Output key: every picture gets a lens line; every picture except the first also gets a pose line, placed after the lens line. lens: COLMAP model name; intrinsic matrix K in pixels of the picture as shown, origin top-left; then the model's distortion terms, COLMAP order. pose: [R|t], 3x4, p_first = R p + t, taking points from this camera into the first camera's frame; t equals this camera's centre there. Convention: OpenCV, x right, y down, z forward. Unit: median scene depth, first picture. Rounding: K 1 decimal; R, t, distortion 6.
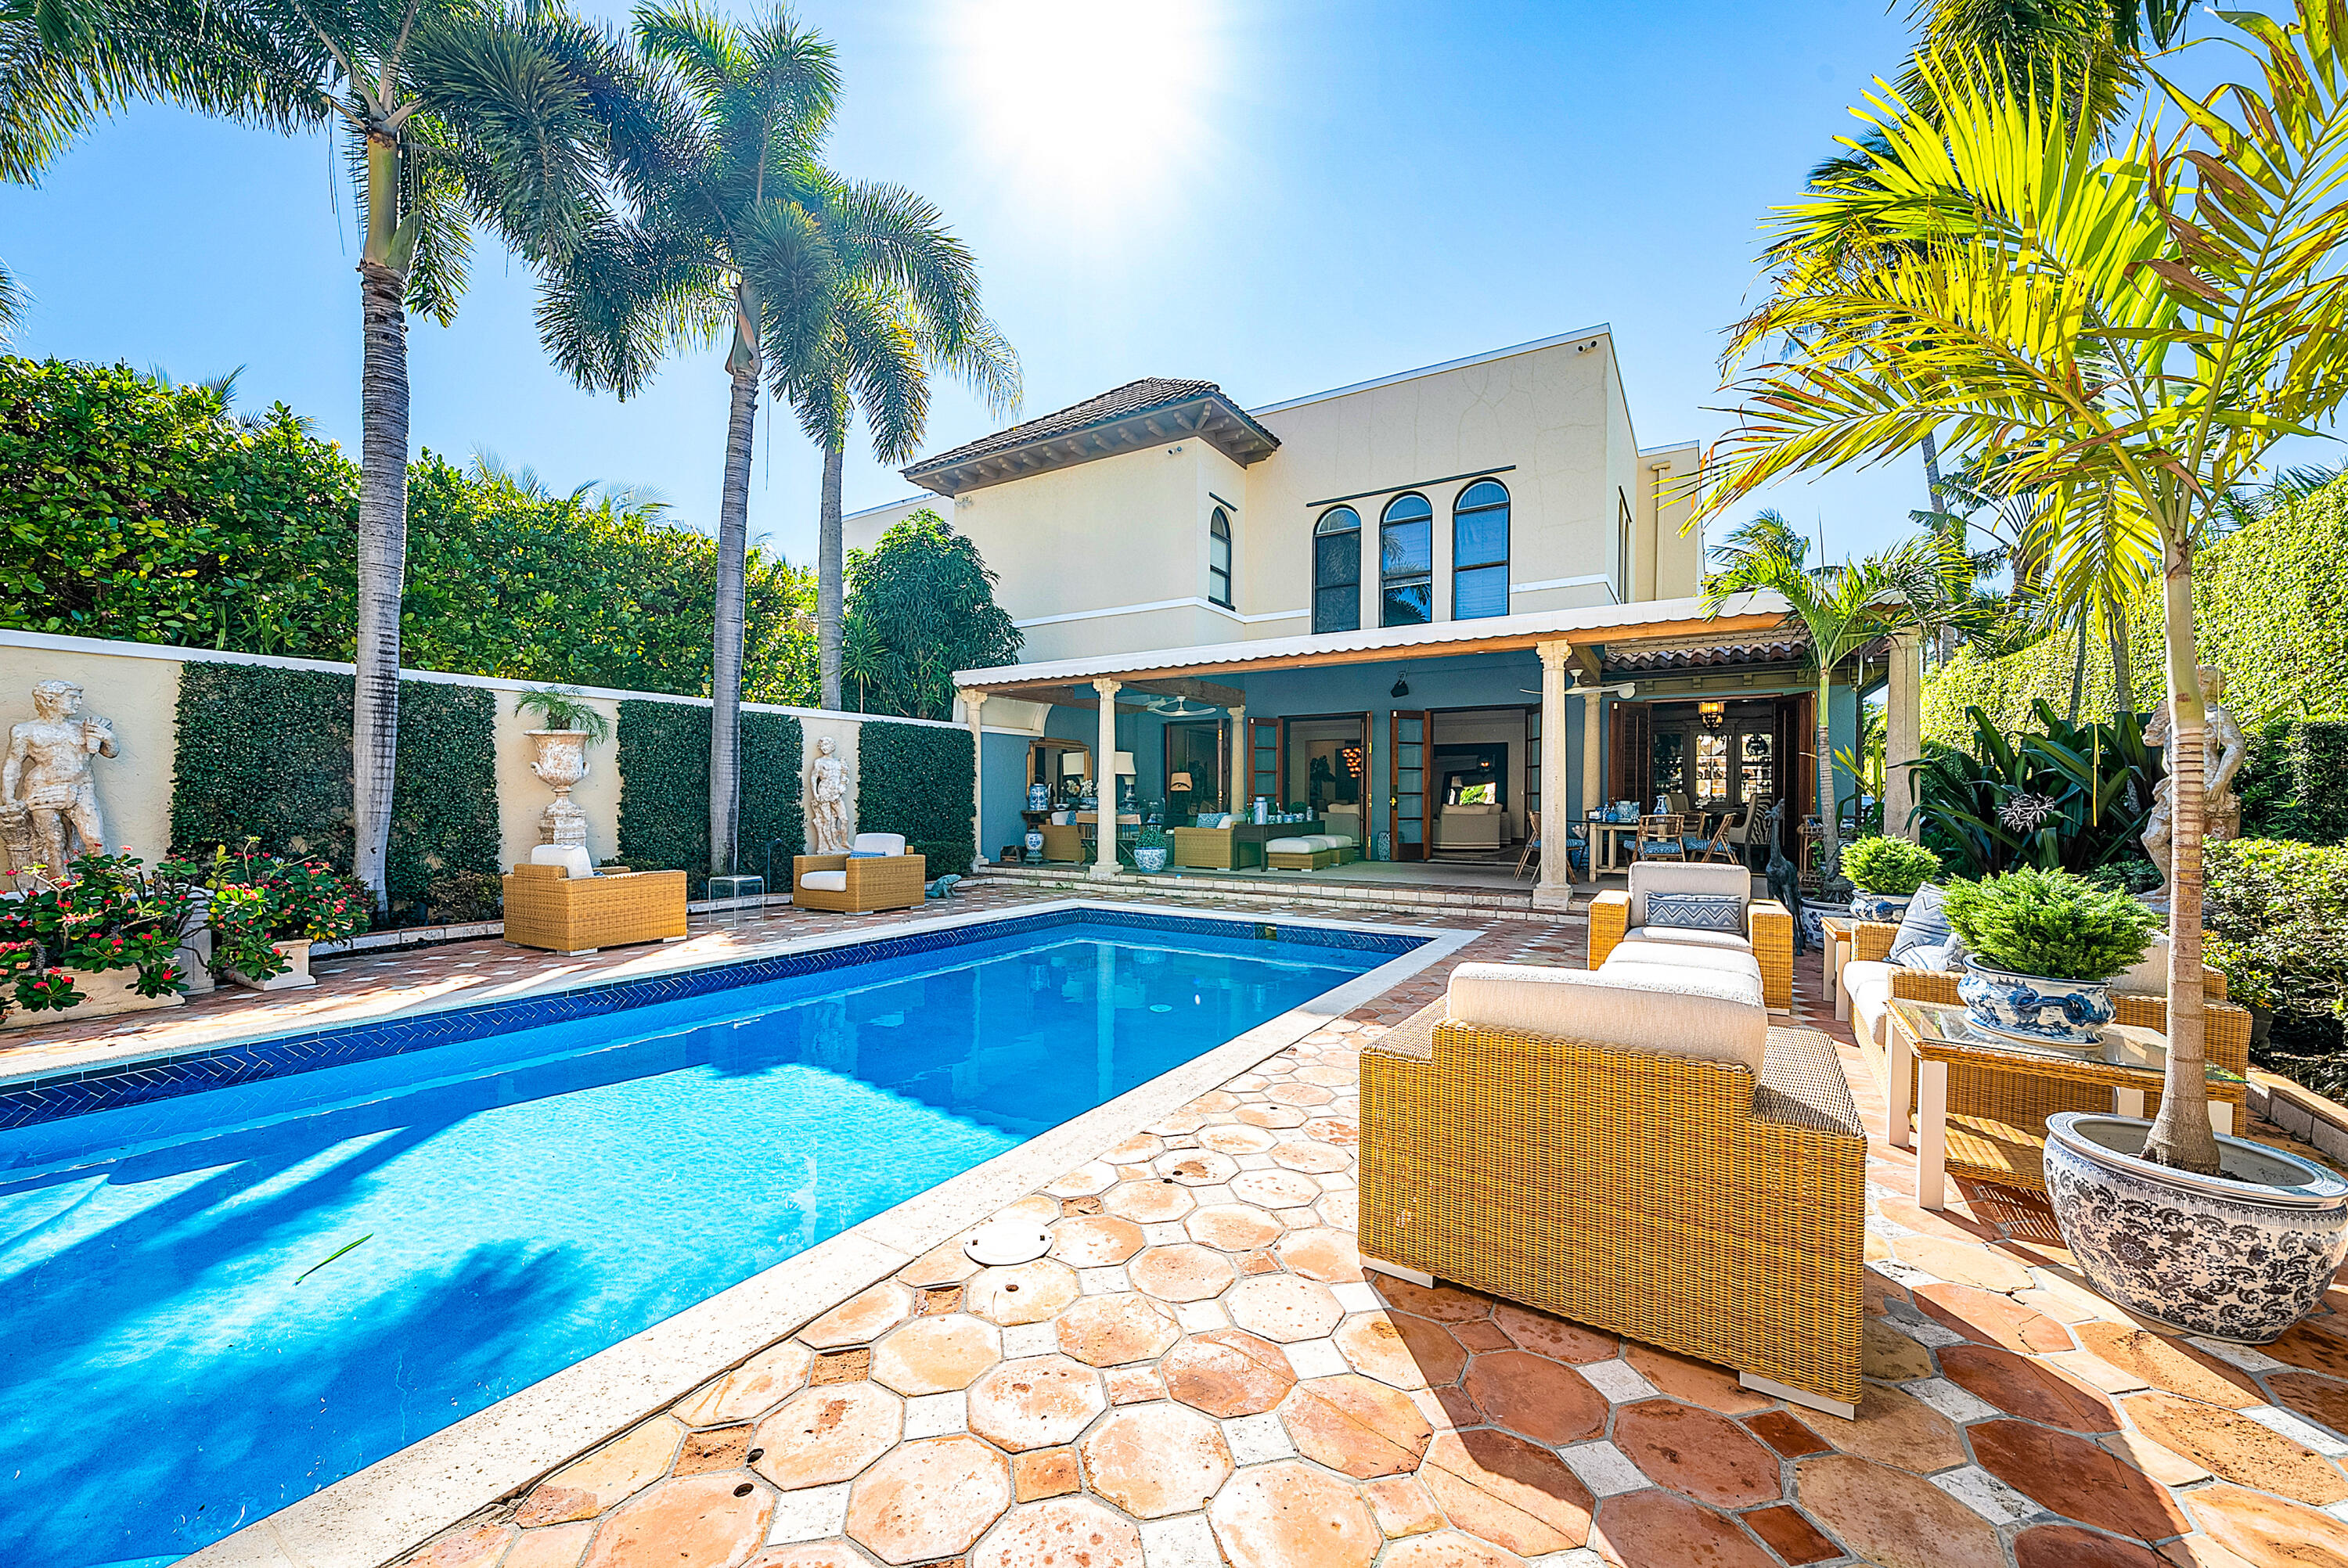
lens RADIAL K [[887.9, 0, 1174.0], [0, 887.9, 784.0], [0, 0, 1]] dist [-0.000692, -0.000048]
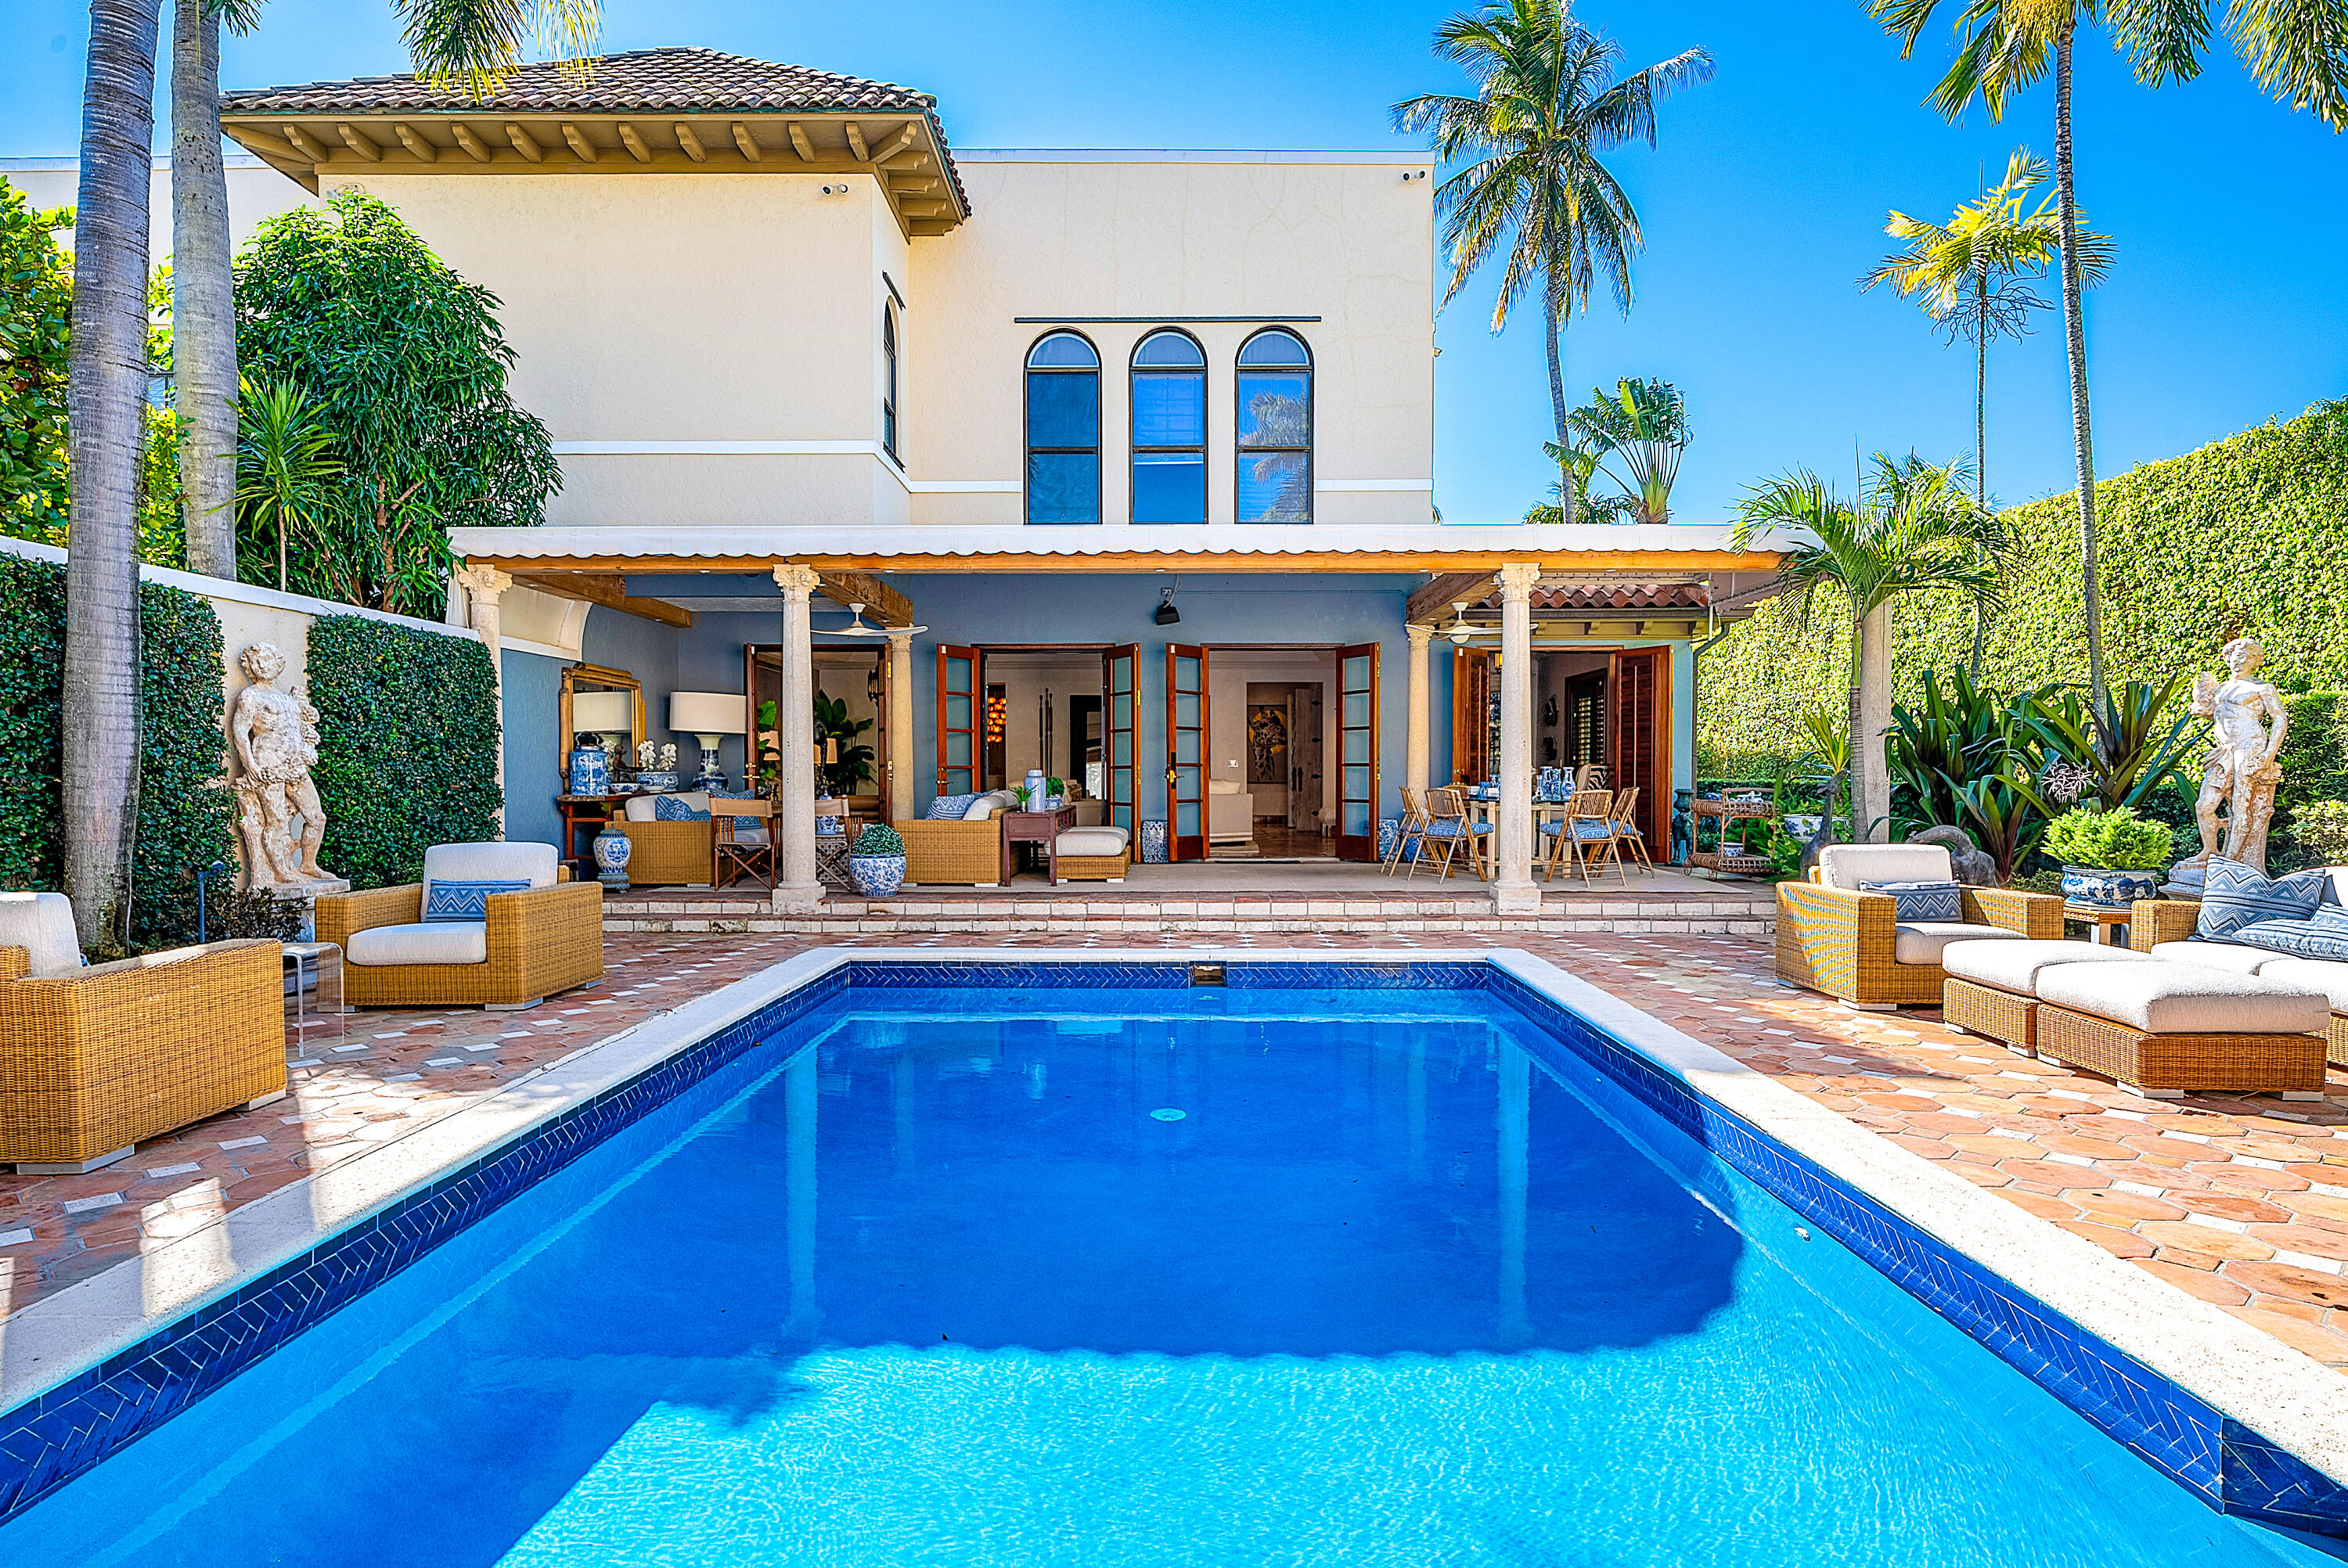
lens RADIAL K [[1247.8, 0, 1173.2], [0, 1247.8, 823.6], [0, 0, 1]] dist [-0.003189, -0.000545]
pose [[0.857070, -0.025058, 0.514591, -0.253354], [-0.004466, 0.998418, 0.056056, 0.002194], [-0.515181, -0.050343, 0.855602, 0.154840]]
